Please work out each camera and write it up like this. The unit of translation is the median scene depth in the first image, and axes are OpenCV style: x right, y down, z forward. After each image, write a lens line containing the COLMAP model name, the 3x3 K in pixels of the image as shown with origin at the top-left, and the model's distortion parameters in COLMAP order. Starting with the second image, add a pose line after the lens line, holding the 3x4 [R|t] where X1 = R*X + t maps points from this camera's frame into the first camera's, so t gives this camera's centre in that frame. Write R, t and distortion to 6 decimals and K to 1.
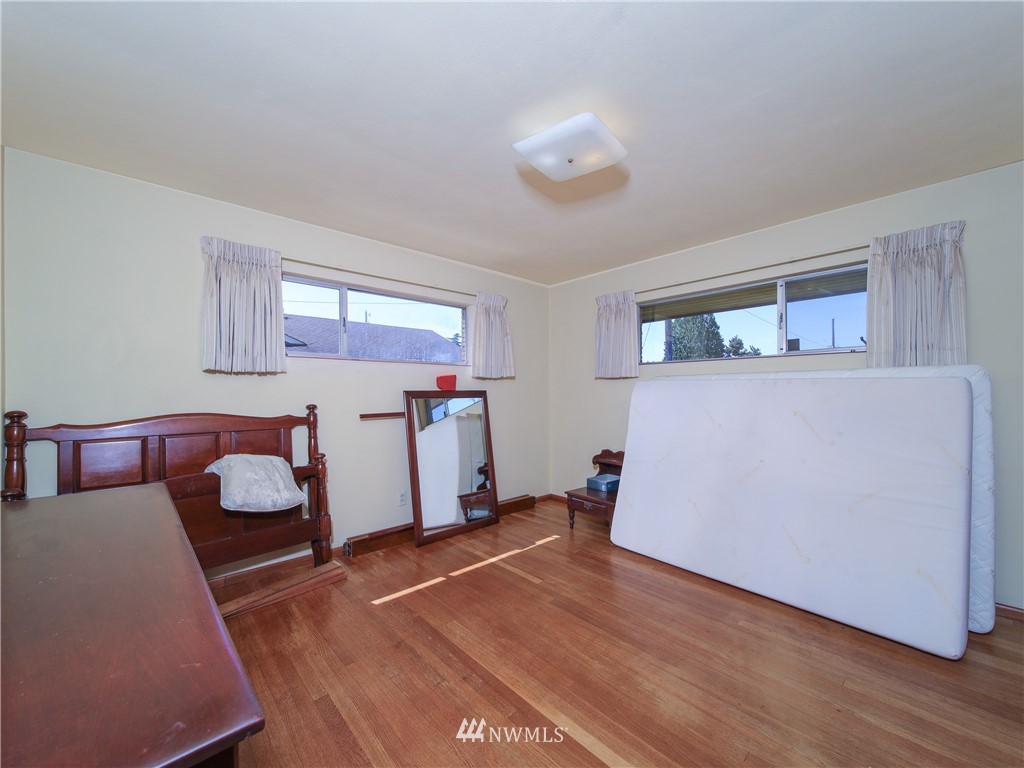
lens RADIAL K [[400.1, 0, 511.6], [0, 400.1, 387.6], [0, 0, 1]] dist [0.001422, 0.000209]
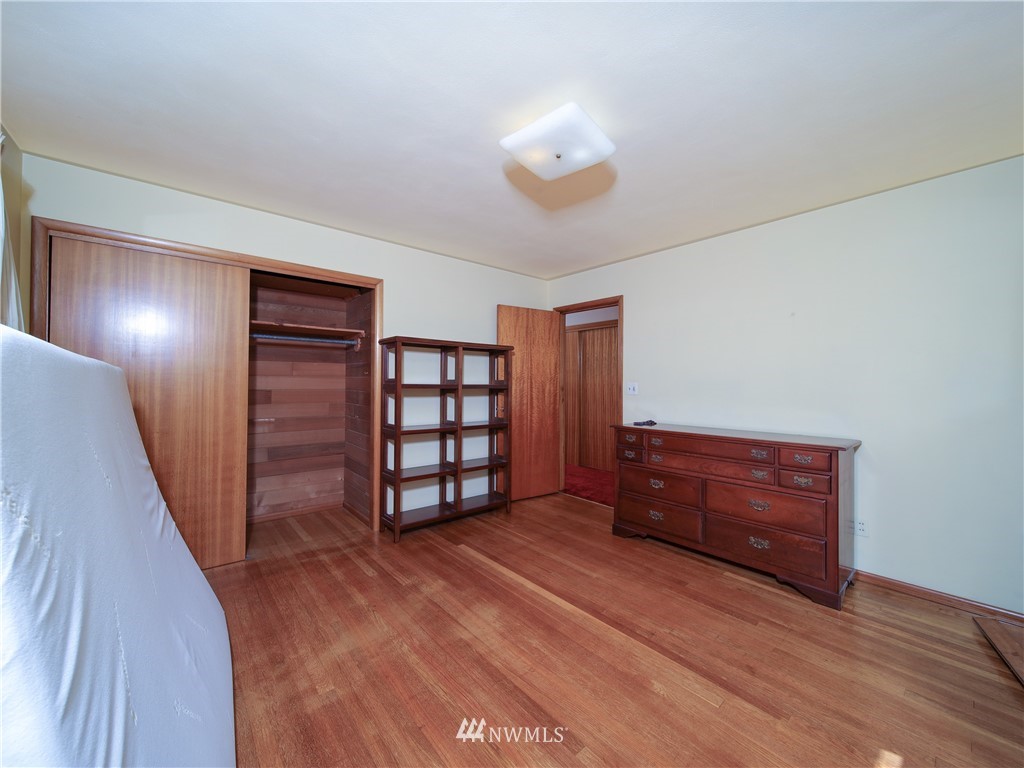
lens RADIAL K [[400.1, 0, 512.2], [0, 400.1, 382.5], [0, 0, 1]] dist [0.001422, 0.000209]
pose [[-0.999385, -0.001888, 0.035007, 0.228852], [-0.002290, 0.999932, -0.011444, 0.017256], [-0.034983, -0.011517, -0.999322, 2.011524]]
